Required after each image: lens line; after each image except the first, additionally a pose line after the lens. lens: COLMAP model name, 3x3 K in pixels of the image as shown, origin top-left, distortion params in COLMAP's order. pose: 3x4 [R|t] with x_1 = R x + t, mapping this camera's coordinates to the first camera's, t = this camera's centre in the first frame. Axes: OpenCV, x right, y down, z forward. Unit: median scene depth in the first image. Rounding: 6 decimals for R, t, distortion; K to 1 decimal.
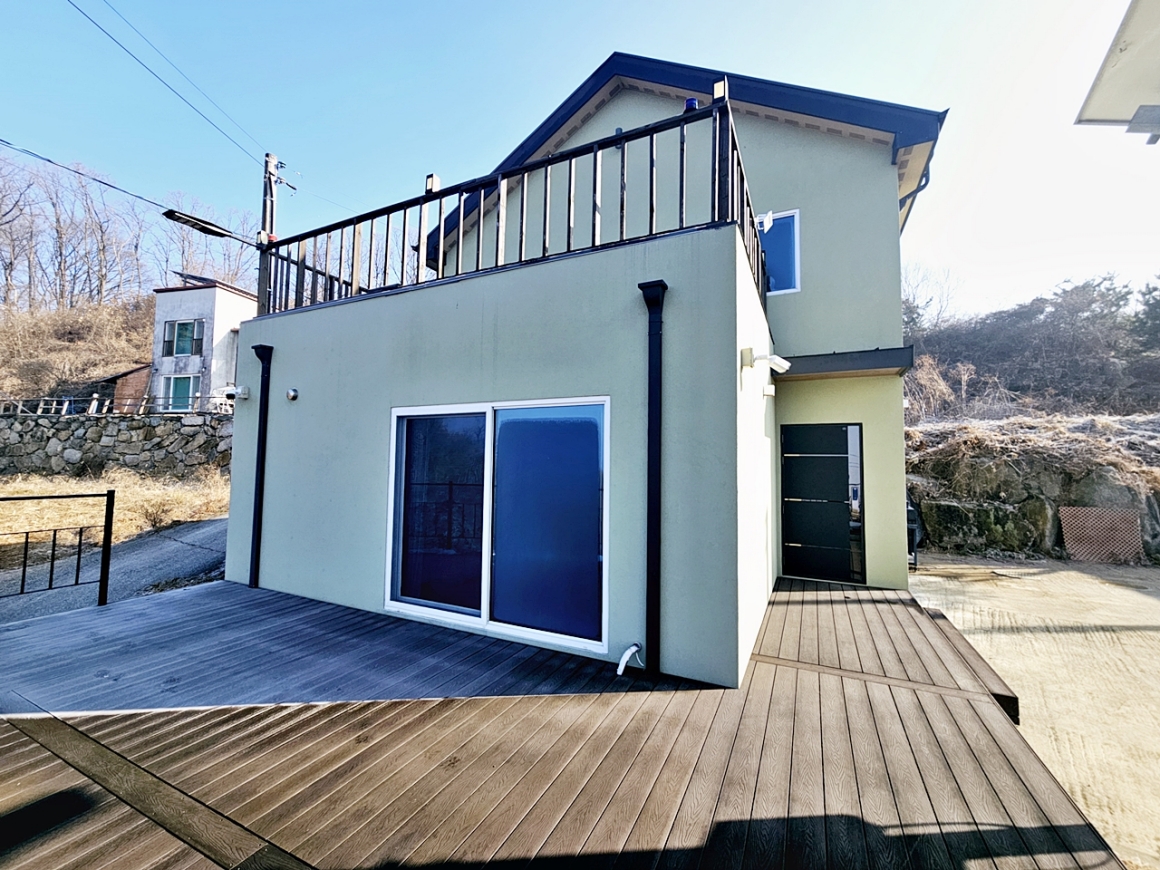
lens RADIAL K [[472.6, 0, 578.1], [0, 472.6, 433.7], [0, 0, 1]] dist [0.000818, 0.000308]
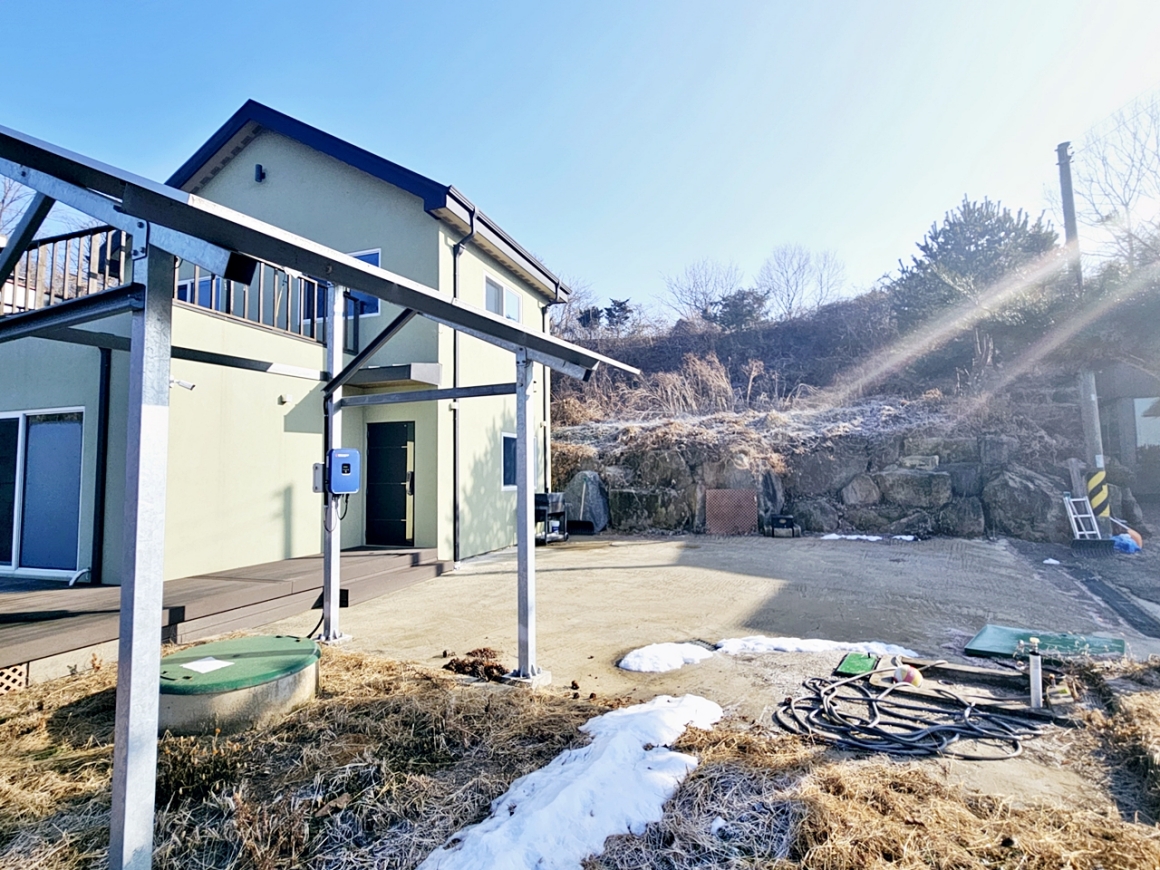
lens RADIAL K [[587.7, 0, 580.0], [0, 587.7, 435.0], [0, 0, 1]] dist [-0.000266, 0.003778]
pose [[0.991749, -0.016882, 0.127082, 0.218188], [0.017007, 0.999855, 0.000099, 0.005805], [-0.127065, 0.002063, 0.991892, -0.164891]]
